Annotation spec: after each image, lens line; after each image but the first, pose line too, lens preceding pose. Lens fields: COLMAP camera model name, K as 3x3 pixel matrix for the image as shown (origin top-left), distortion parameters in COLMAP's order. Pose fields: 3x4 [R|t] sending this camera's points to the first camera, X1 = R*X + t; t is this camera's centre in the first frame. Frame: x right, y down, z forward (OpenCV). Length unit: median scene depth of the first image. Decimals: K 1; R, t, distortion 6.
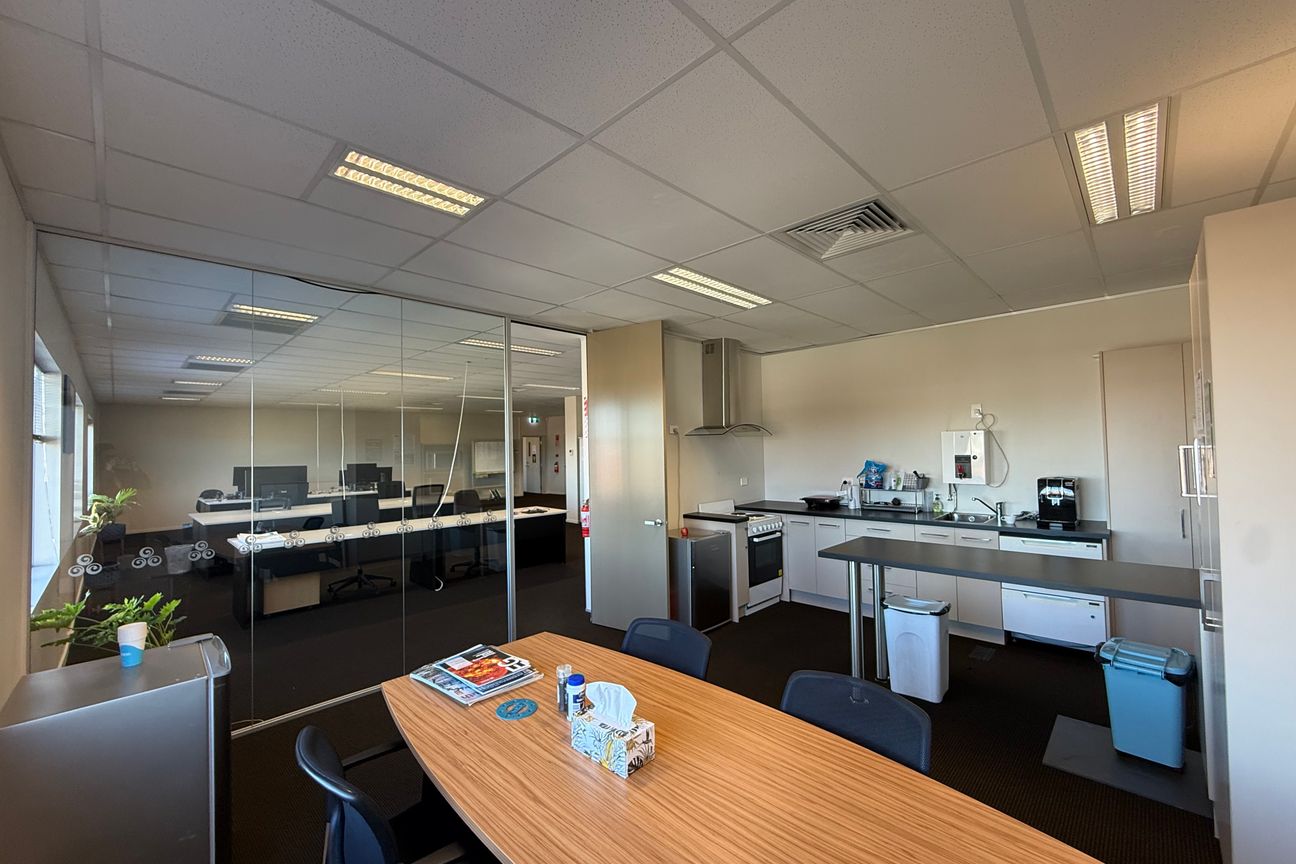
lens RADIAL K [[515.4, 0, 647.9], [0, 515.4, 433.7], [0, 0, 1]] dist [0.002038, 0.000175]
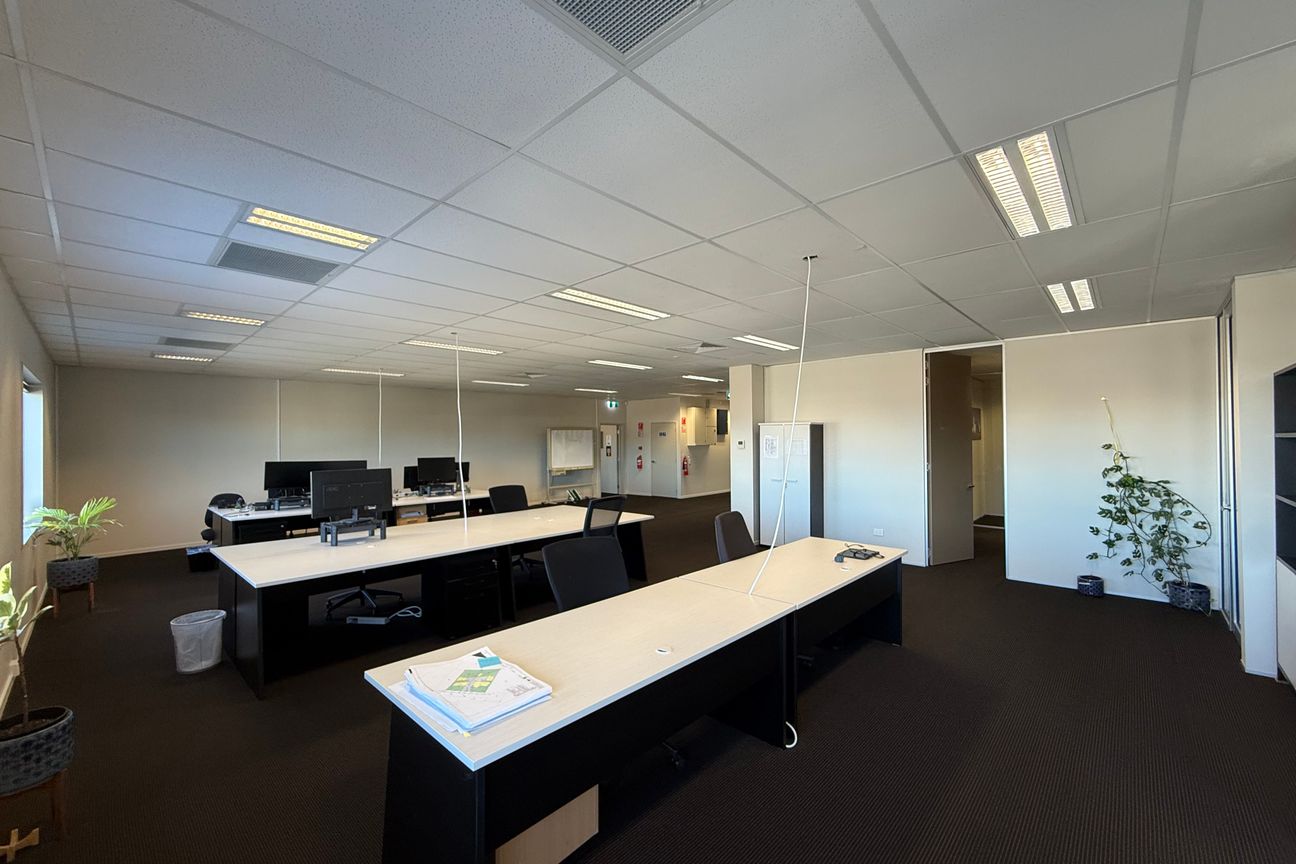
lens RADIAL K [[515.4, 0, 648.2], [0, 515.4, 434.5], [0, 0, 1]] dist [0.002038, 0.000175]
pose [[0.999632, 0.011340, 0.024632, -0.268699], [-0.011755, 0.999790, 0.016772, 0.010397], [-0.024437, -0.017056, 0.999556, 0.268004]]
